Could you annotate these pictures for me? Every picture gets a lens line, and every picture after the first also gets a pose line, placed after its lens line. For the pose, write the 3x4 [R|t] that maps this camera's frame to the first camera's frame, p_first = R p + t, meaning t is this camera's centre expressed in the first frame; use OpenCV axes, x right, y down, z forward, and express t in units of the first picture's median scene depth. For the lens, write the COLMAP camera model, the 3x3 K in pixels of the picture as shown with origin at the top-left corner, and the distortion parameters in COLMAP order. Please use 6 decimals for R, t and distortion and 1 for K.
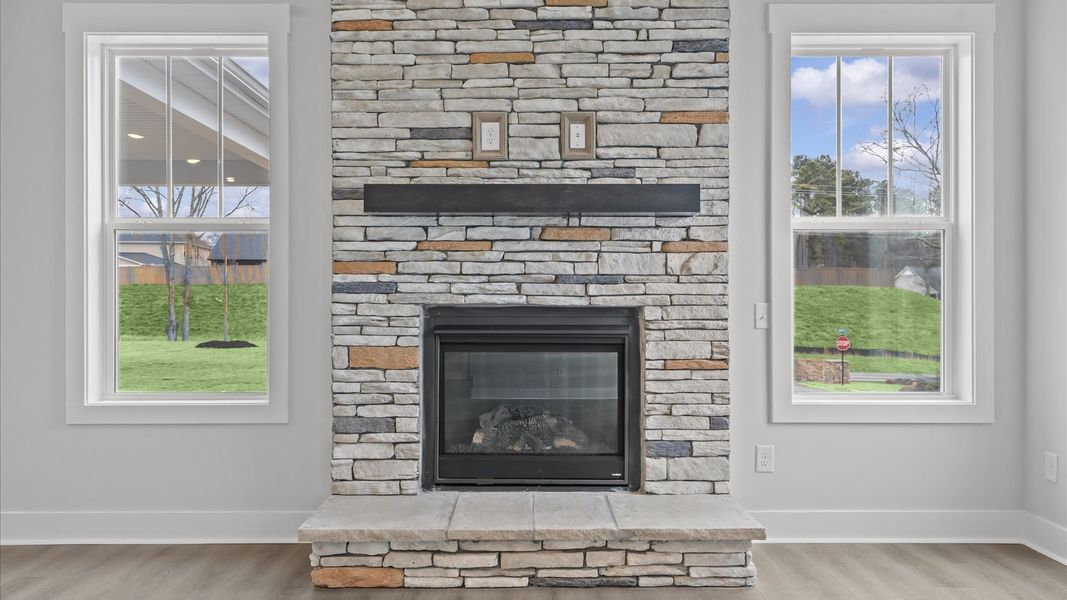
lens RADIAL K [[793.7, 0, 531.7], [0, 793.7, 296.5], [0, 0, 1]] dist [0.002577, 0.000958]
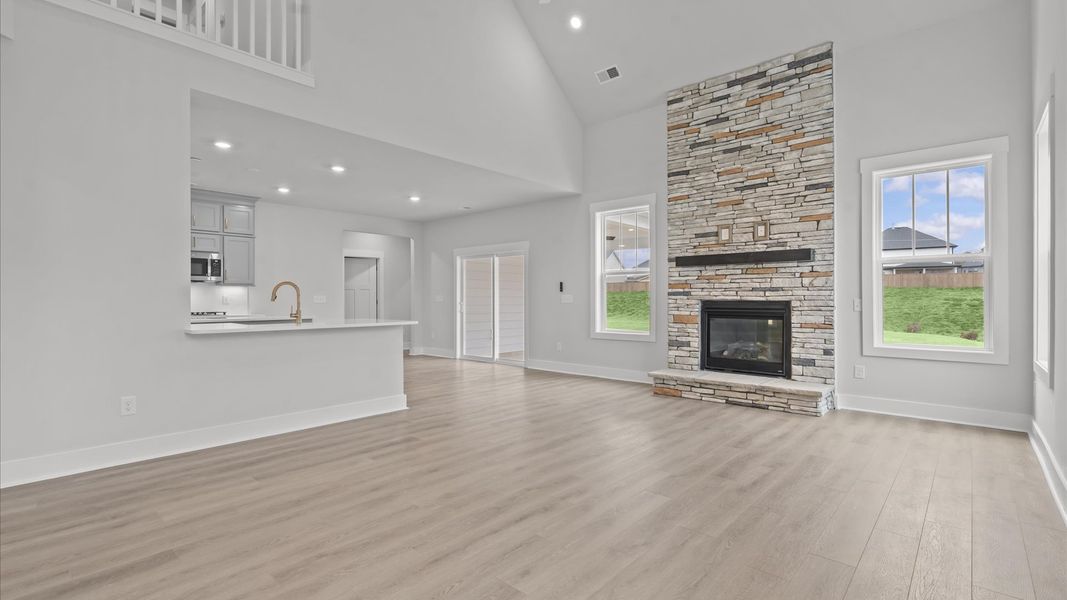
lens RADIAL K [[479.4, 0, 525.3], [0, 479.4, 301.3], [0, 0, 1]] dist [0.001799, 0.000173]
pose [[0.731149, 0.002709, -0.682213, 0.535050], [0.000414, 0.999990, 0.004414, 0.007902], [0.682218, -0.003510, 0.731141, -0.579116]]
